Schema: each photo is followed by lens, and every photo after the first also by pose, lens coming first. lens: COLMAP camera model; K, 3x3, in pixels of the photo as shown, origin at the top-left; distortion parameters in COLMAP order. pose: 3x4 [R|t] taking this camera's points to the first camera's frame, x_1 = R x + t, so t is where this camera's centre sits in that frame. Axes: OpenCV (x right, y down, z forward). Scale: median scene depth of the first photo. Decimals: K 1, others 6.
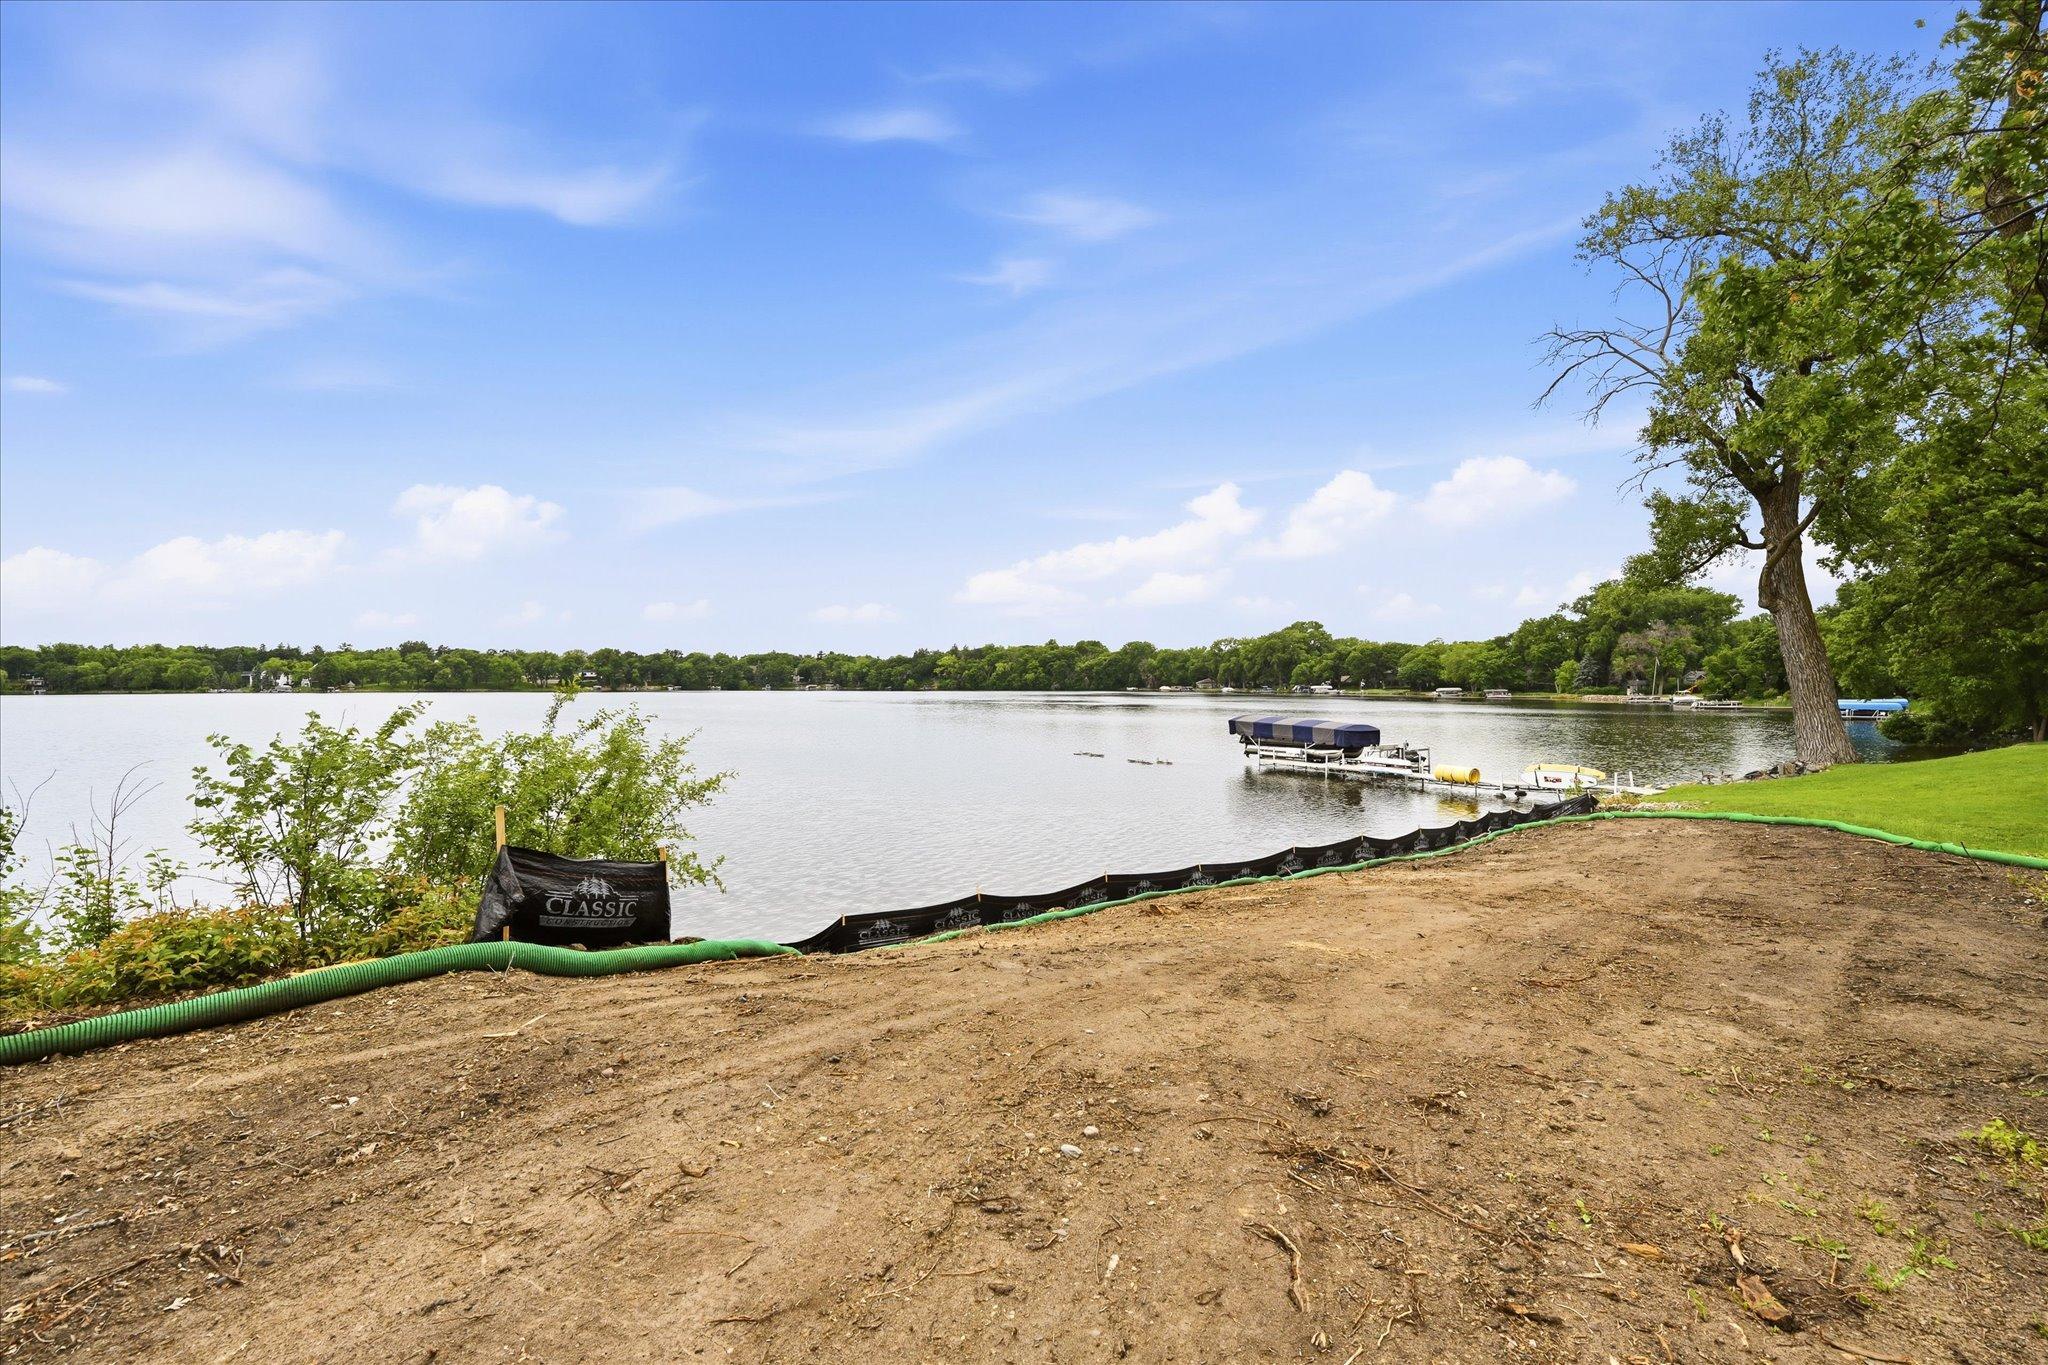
lens RADIAL K [[912.7, 0, 1029.0], [0, 912.7, 718.0], [0, 0, 1]] dist [-0.021342, -0.000009]
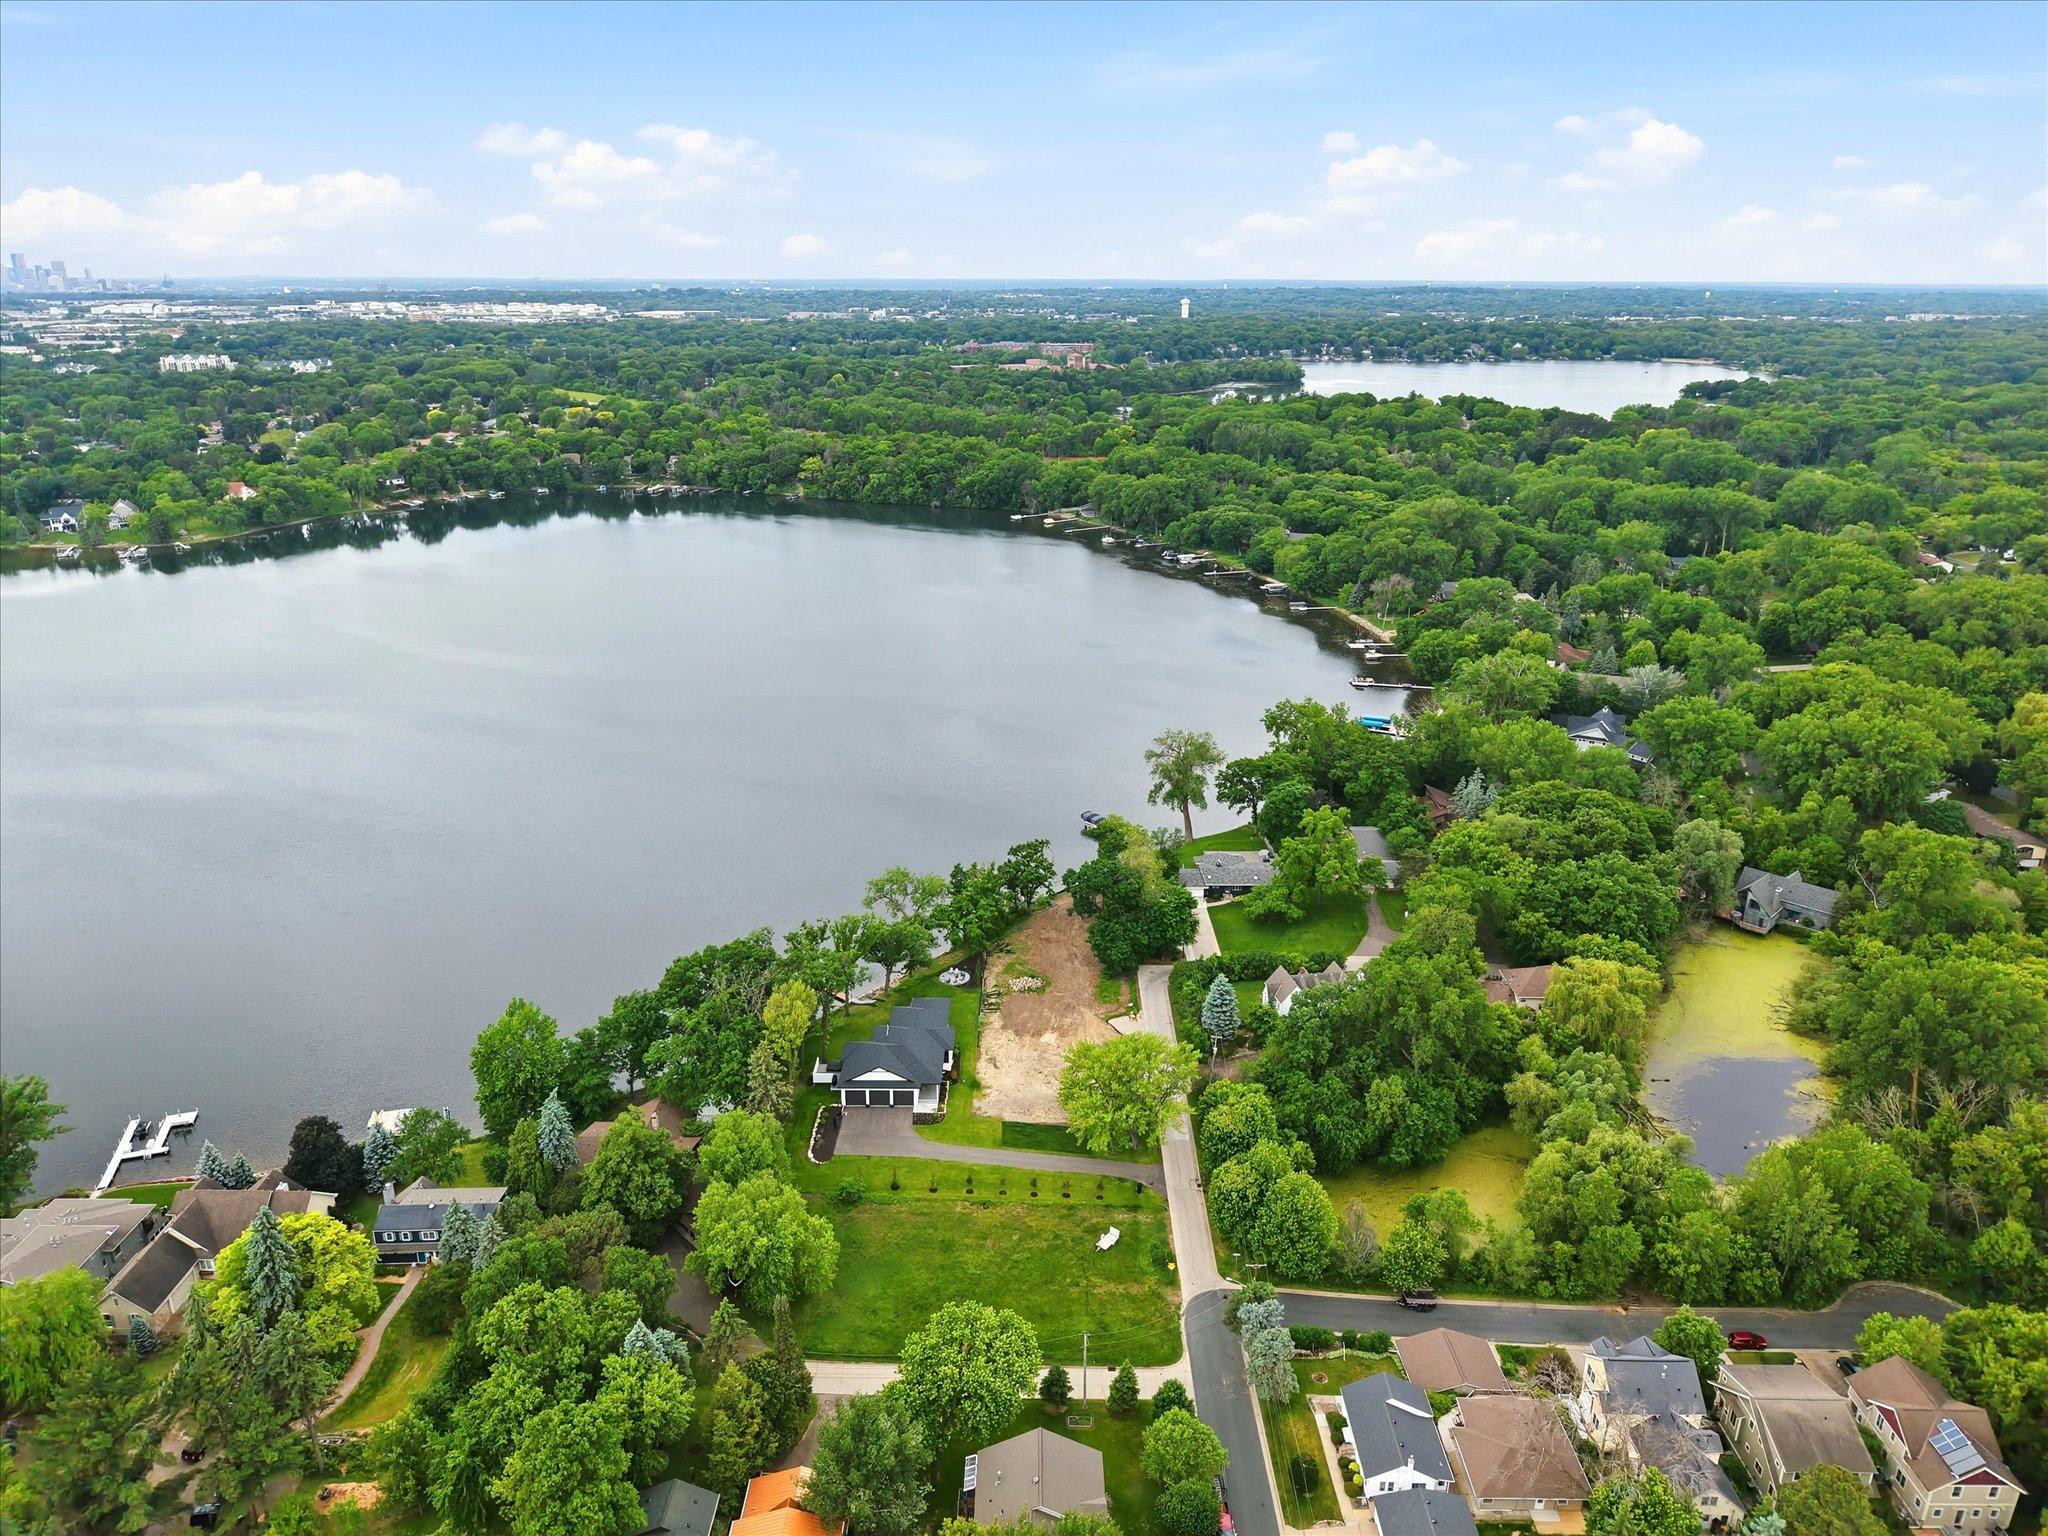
lens RADIAL K [[1360.4, 0, 1009.3], [0, 1360.4, 768.5], [0, 0, 1]] dist [0.084291, -0.128157]
pose [[0.991576, -0.045035, 0.121449, -0.117028], [0.006413, 0.953530, 0.301231, -0.289979], [-0.129371, -0.297914, 0.945786, -0.657370]]
